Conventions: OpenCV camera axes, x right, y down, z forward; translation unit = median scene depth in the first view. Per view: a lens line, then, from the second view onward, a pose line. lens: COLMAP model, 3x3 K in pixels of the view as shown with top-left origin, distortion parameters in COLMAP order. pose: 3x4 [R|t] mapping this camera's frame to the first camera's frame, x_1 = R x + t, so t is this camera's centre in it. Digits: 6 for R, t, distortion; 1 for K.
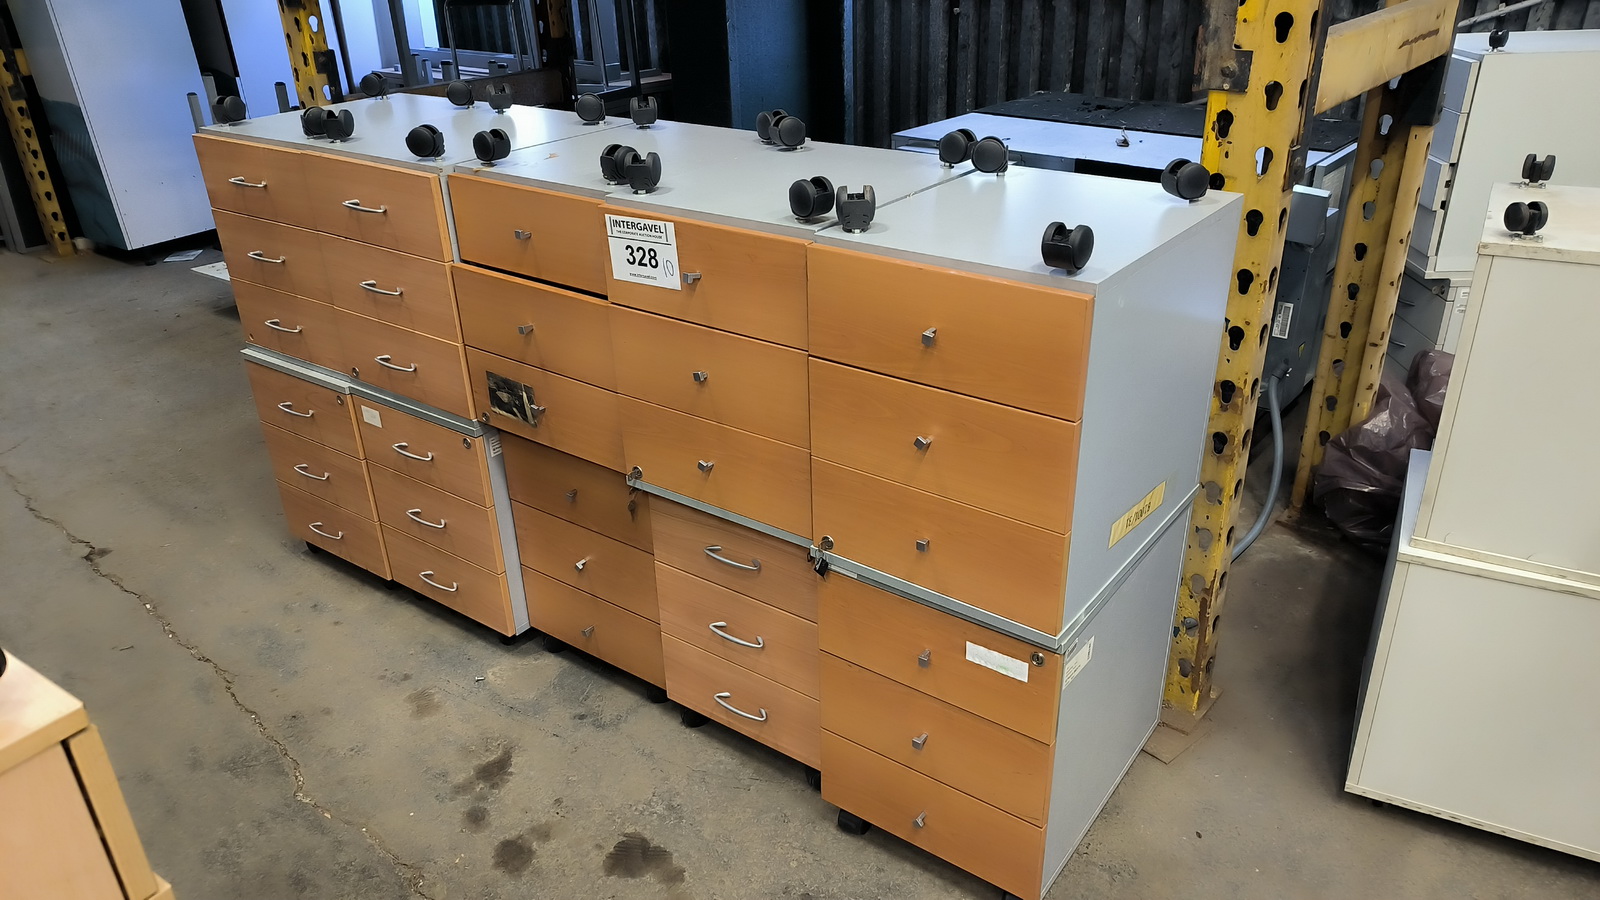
lens RADIAL K [[1115.6, 0, 809.3], [0, 1115.6, 454.9], [0, 0, 1]] dist [0.002486, 0.002856]
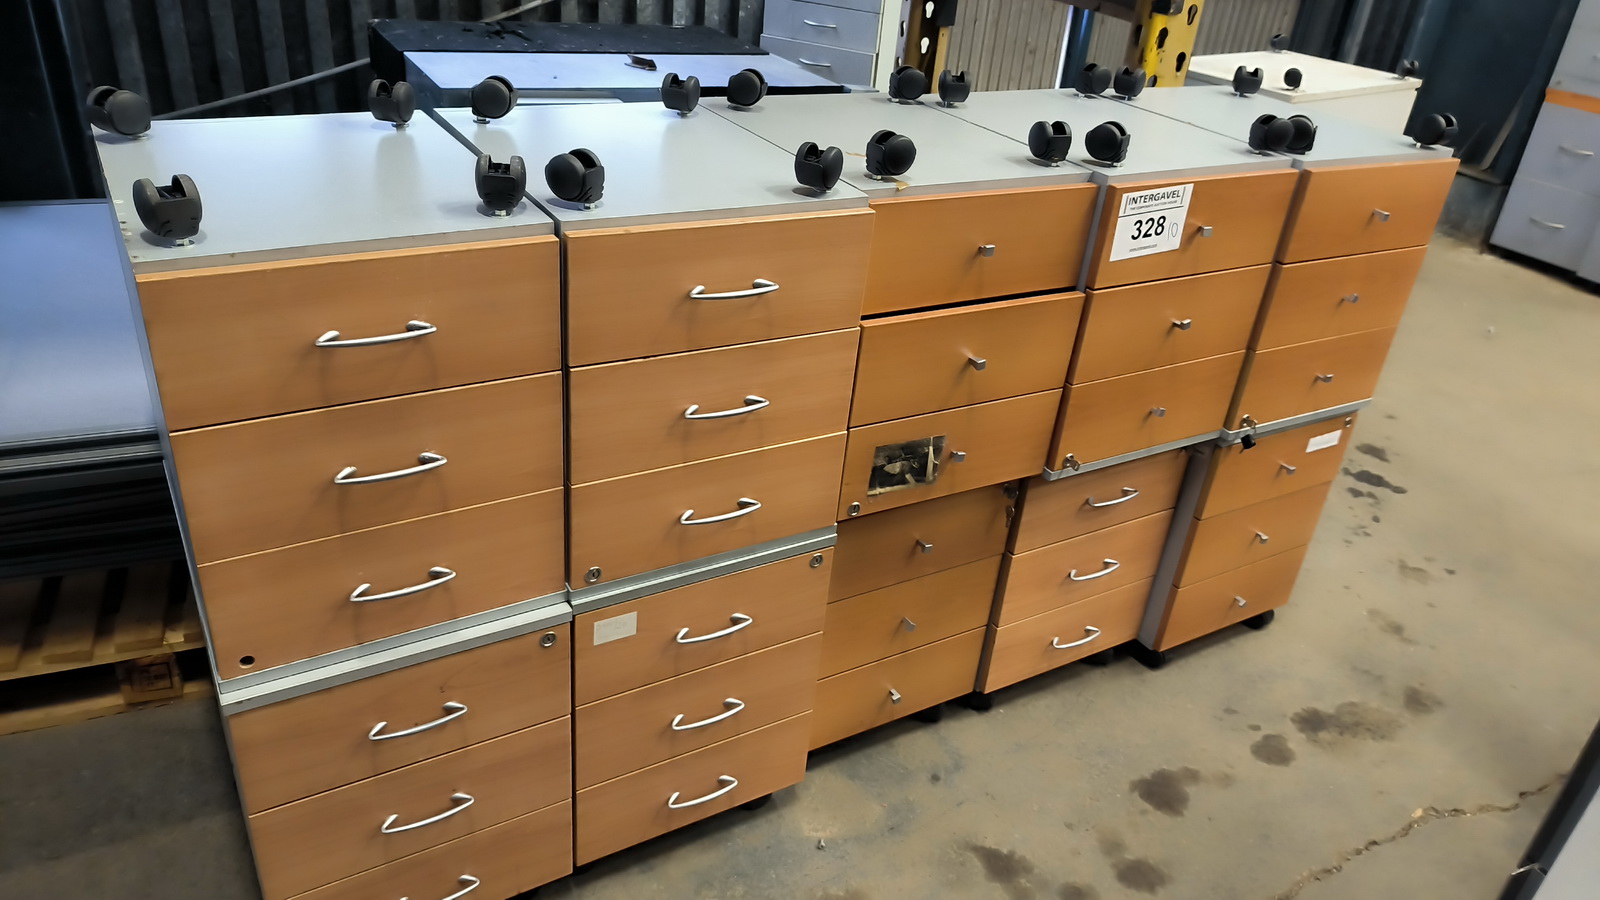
lens RADIAL K [[1116.9, 0, 800.0], [0, 1116.9, 450.0], [0, 0, 1]] dist [0.001898, 0.003695]
pose [[0.394662, -0.393850, 0.830135, -1.154606], [0.318738, 0.906055, 0.278336, -0.369970], [-0.861770, 0.154747, 0.483121, 0.820260]]
